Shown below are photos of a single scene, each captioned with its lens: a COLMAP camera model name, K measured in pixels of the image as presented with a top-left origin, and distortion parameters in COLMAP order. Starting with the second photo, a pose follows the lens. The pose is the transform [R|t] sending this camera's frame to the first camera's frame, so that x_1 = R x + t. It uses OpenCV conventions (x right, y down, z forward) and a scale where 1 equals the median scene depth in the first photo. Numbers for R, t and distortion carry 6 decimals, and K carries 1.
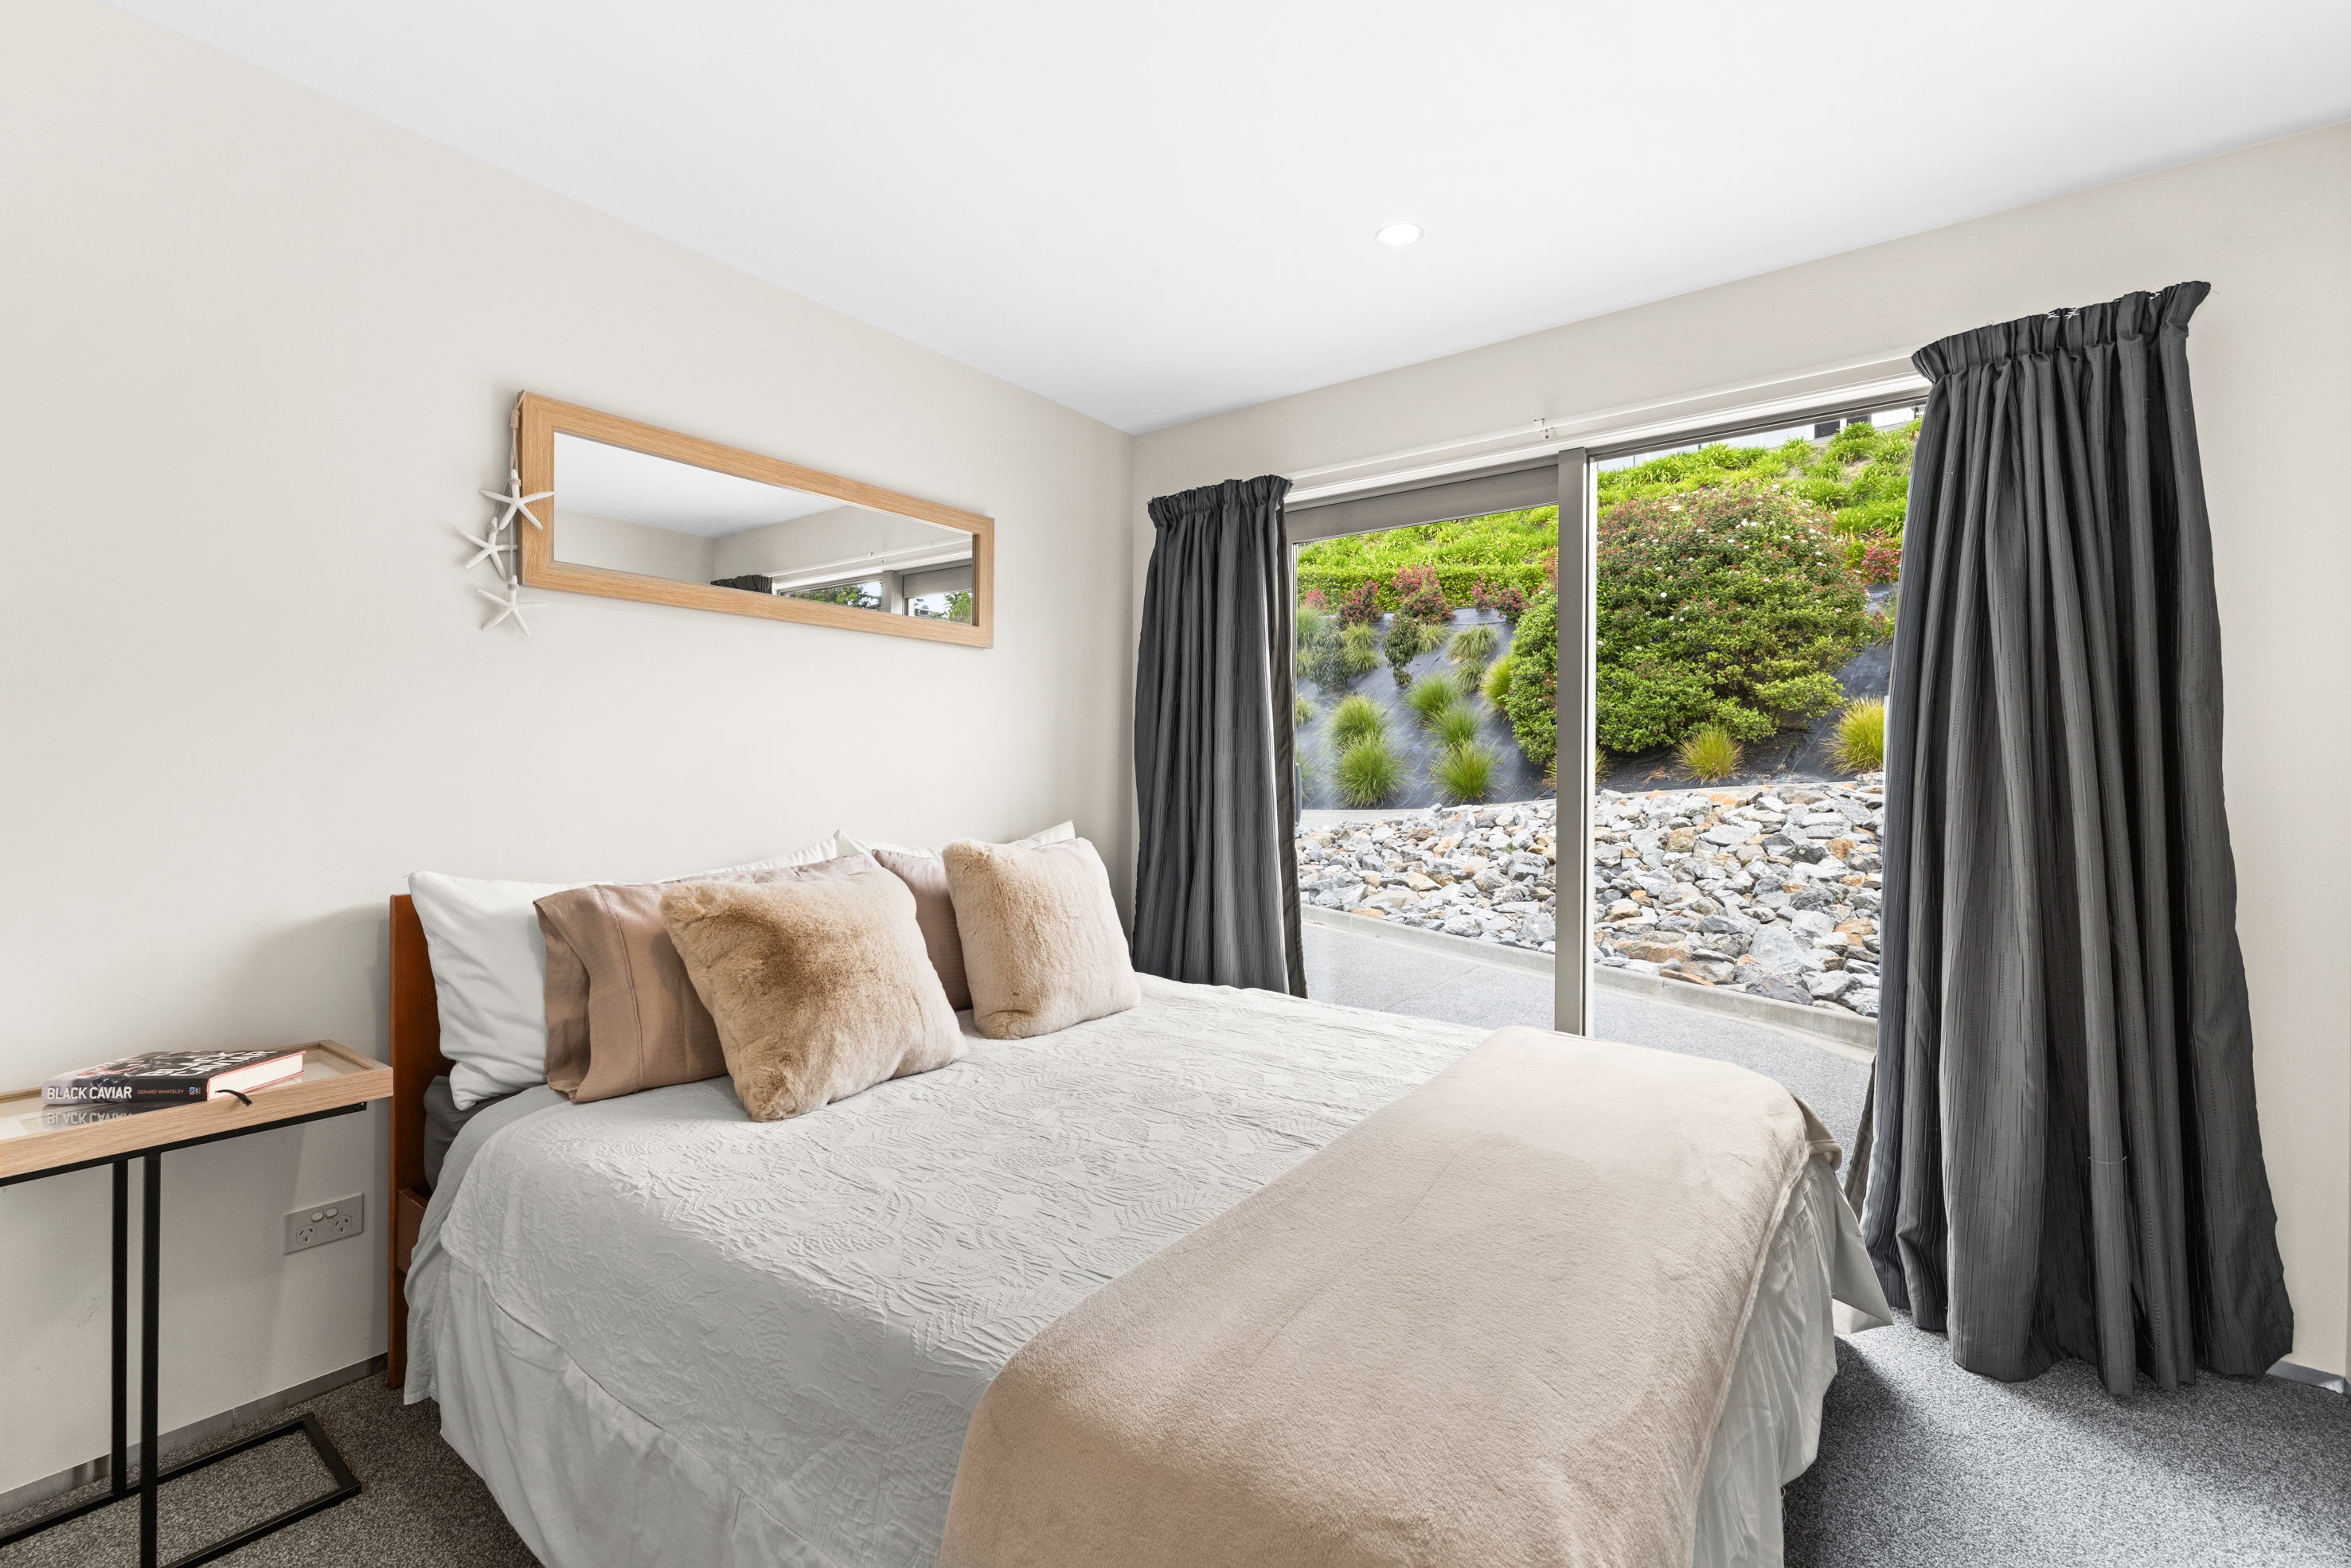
lens RADIAL K [[1008.2, 0, 1205.6], [0, 1008.2, 760.0], [0, 0, 1]] dist [-0.000194, 0.000113]
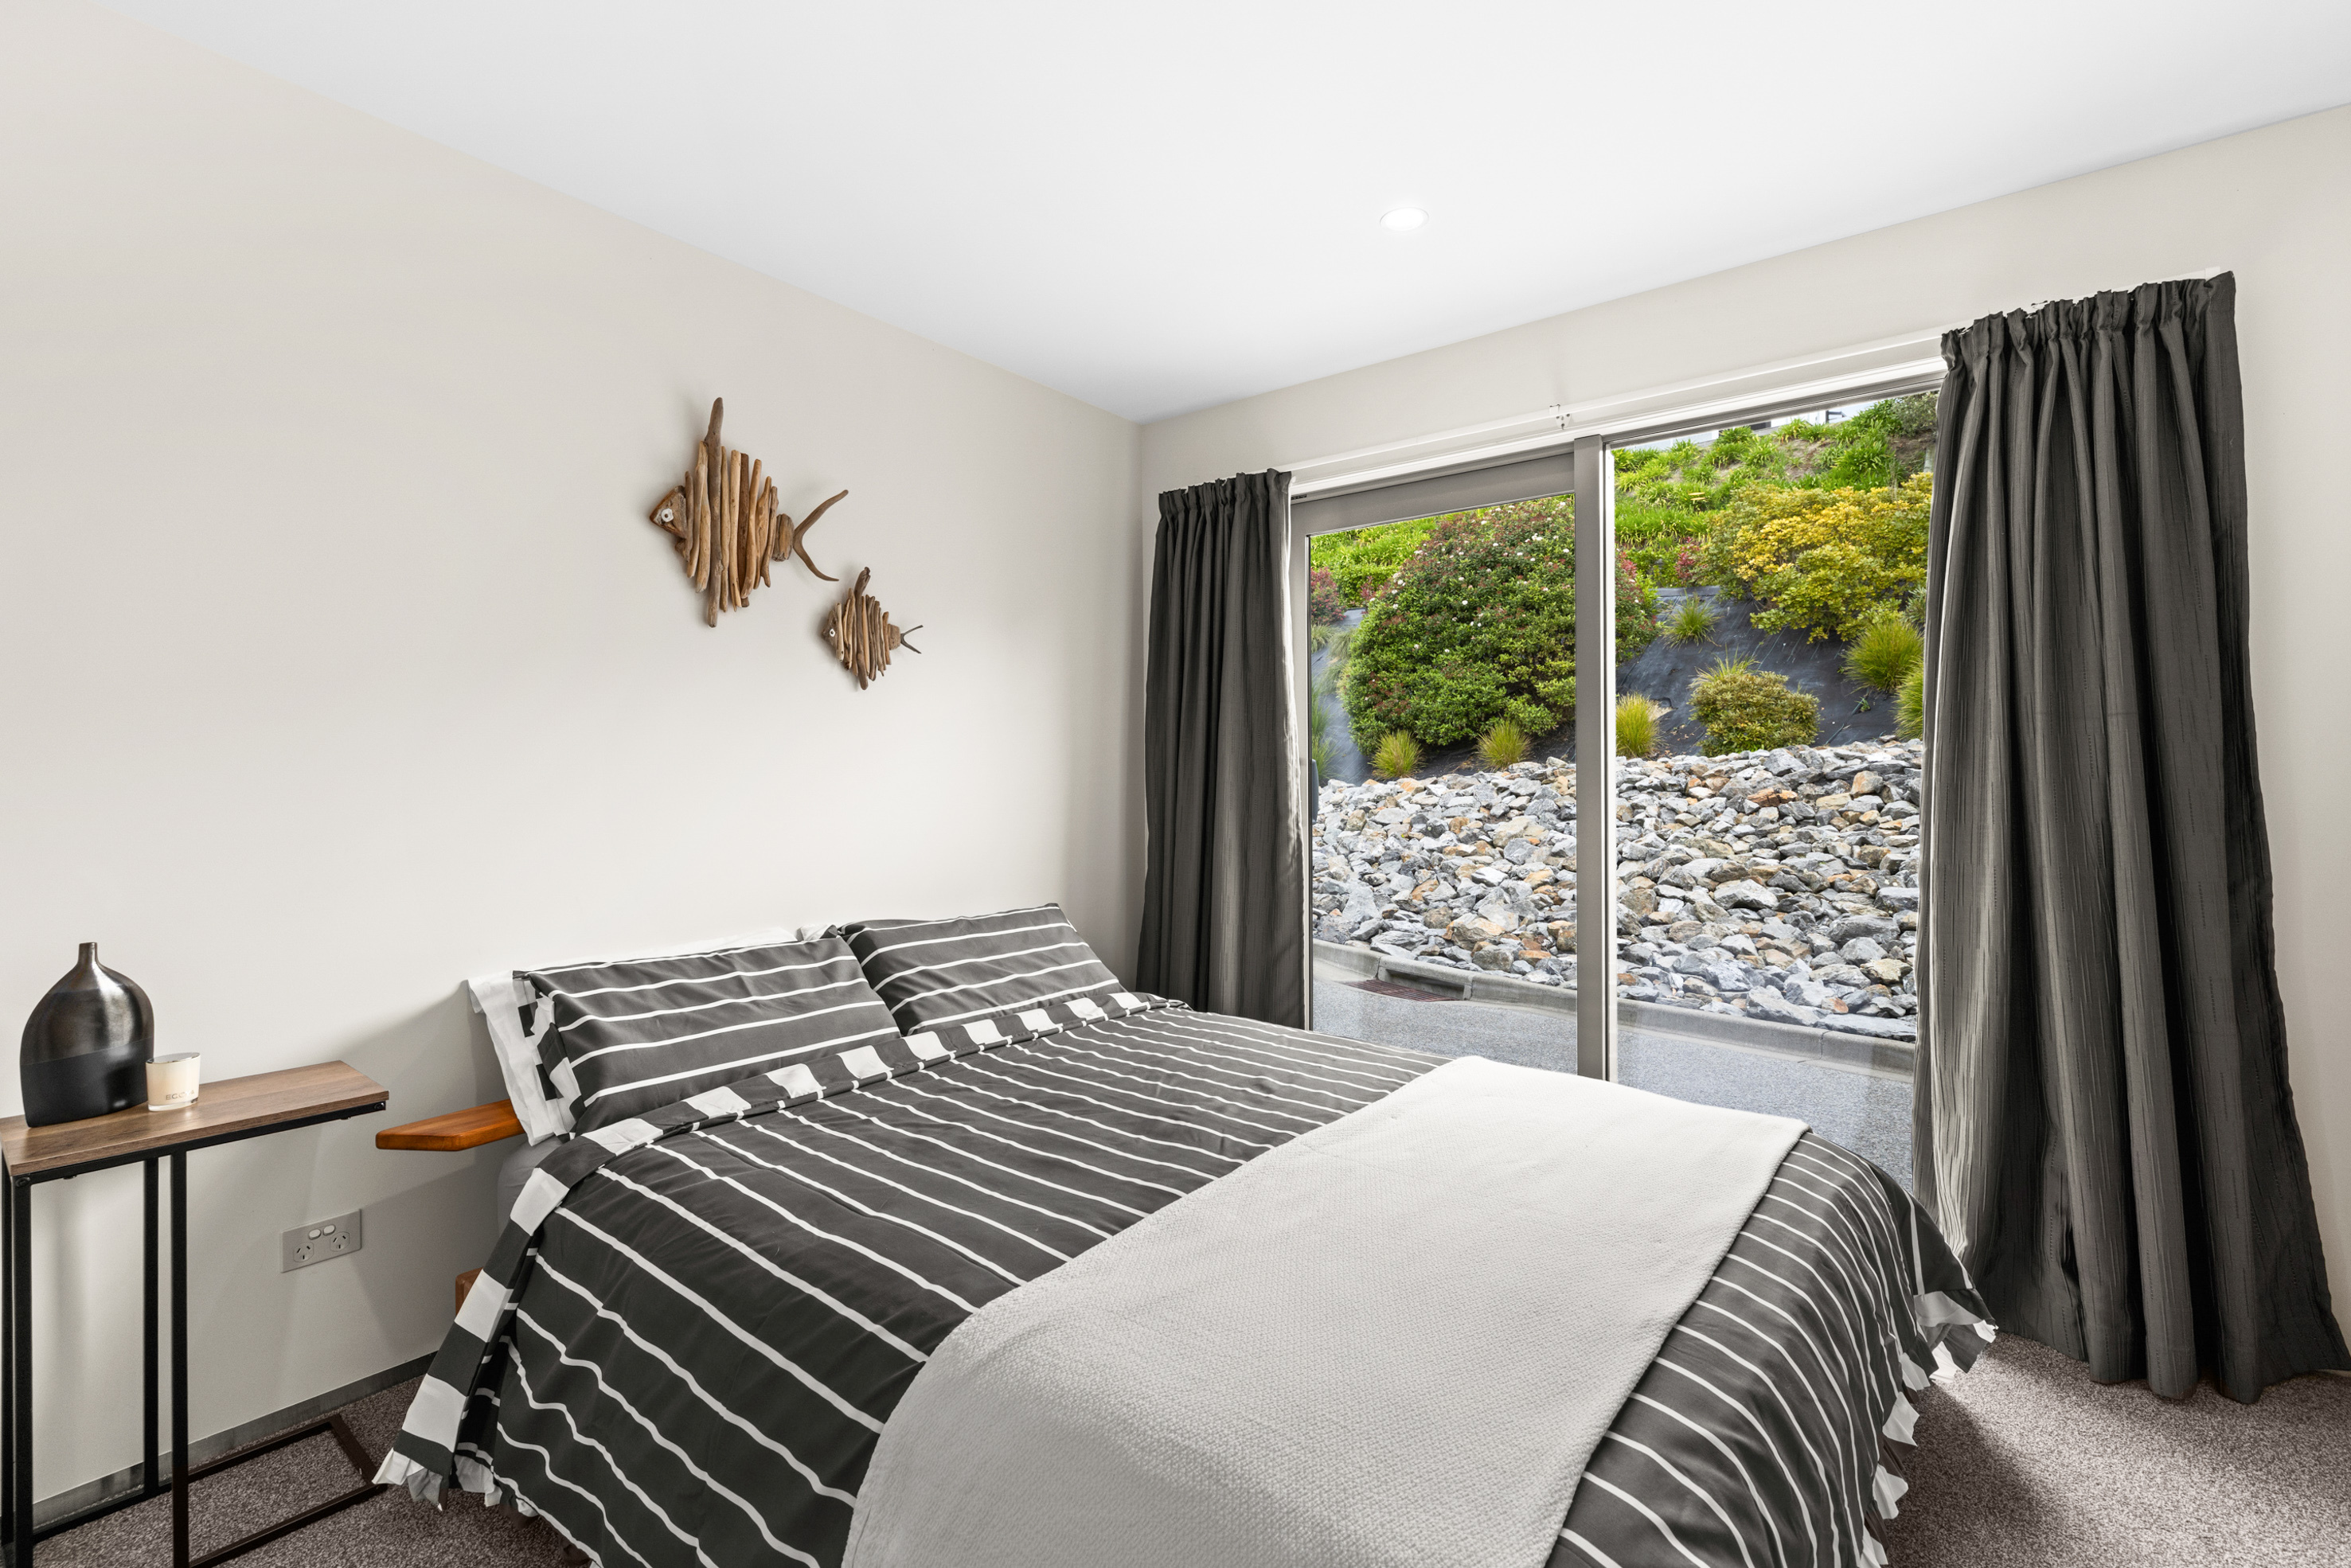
lens RADIAL K [[1044.6, 0, 1223.6], [0, 1044.6, 750.8], [0, 0, 1]] dist [0.000663, -0.000043]
pose [[0.999627, -0.009432, -0.025619, 0.144960], [0.009366, 0.999953, -0.002672, -0.000484], [0.025643, 0.002431, 0.999668, -0.100875]]
